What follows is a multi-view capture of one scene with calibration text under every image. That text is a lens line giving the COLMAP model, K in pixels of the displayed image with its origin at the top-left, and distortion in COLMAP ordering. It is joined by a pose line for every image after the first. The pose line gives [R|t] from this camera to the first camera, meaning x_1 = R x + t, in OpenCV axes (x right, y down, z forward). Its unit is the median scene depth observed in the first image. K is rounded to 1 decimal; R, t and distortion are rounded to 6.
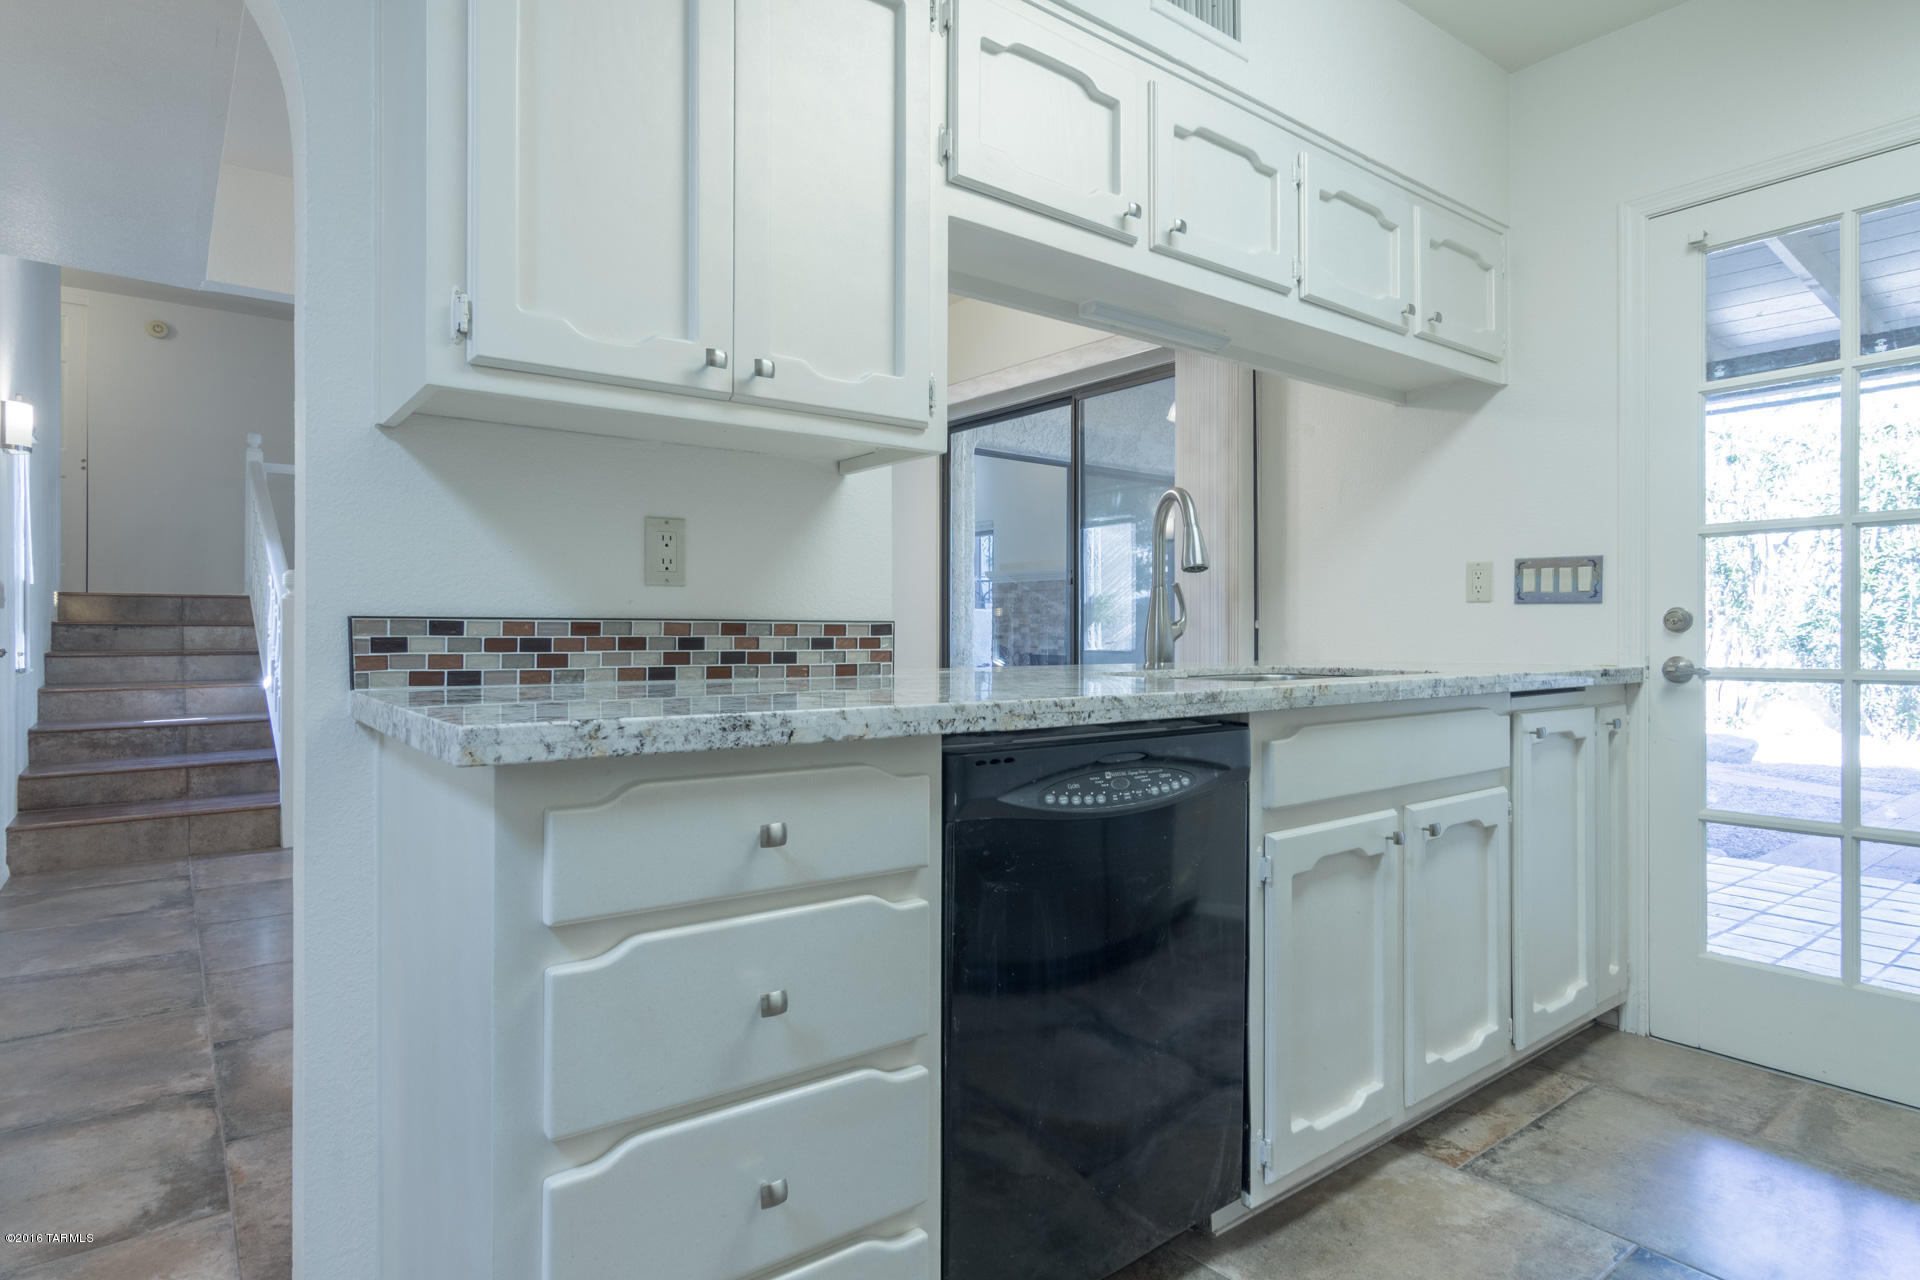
lens RADIAL K [[996.4, 0, 946.4], [0, 996.4, 638.0], [0, 0, 1]] dist [-0.006454, 0.004433]
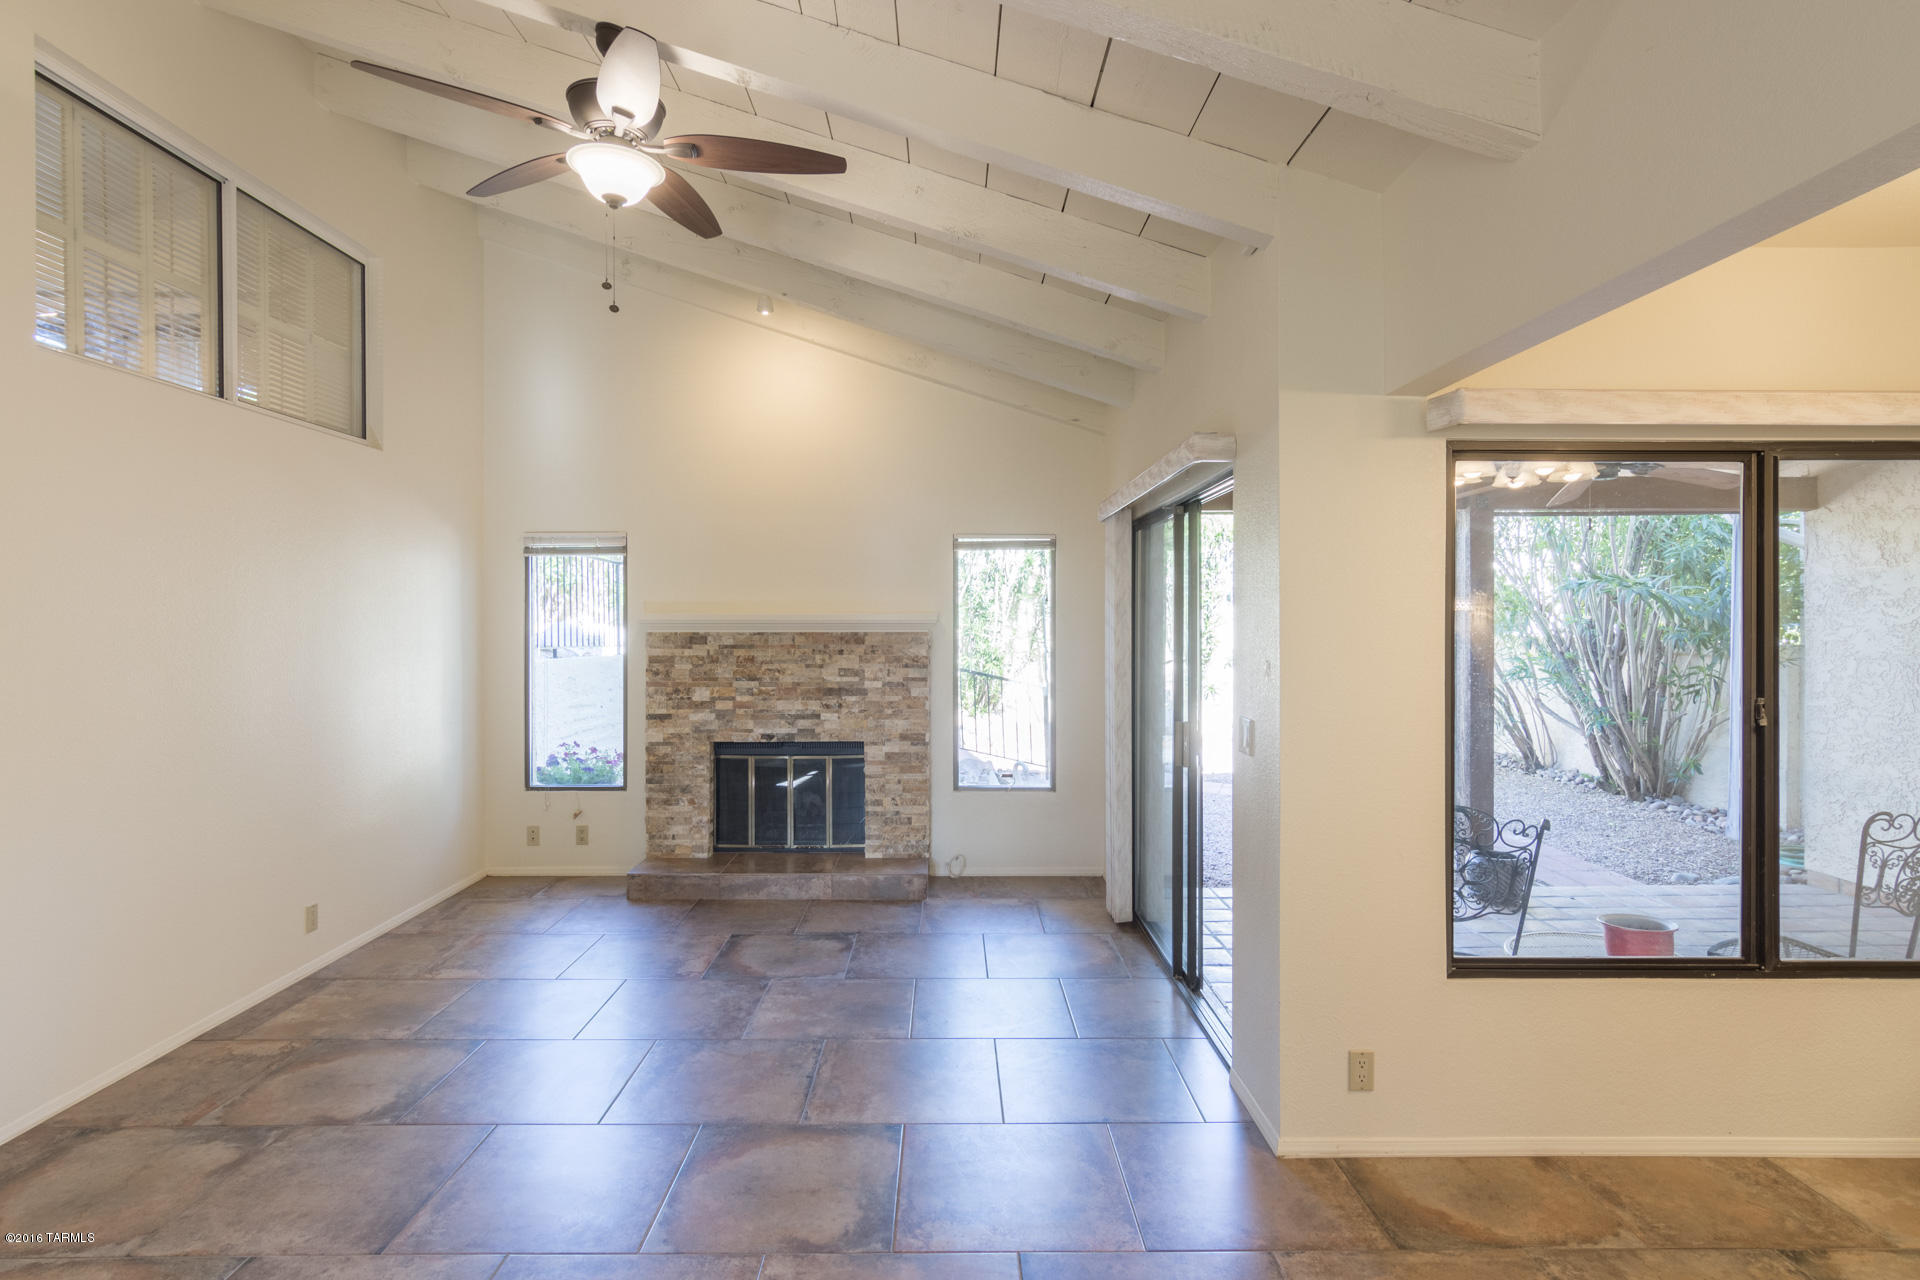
lens RADIAL K [[996.4, 0, 959.0], [0, 996.4, 628.2], [0, 0, 1]] dist [-0.006454, 0.004433]
pose [[0.615730, -0.004385, 0.787945, -1.262225], [0.008540, 0.999963, -0.001109, -0.208091], [-0.787911, 0.007412, 0.615744, 1.698260]]
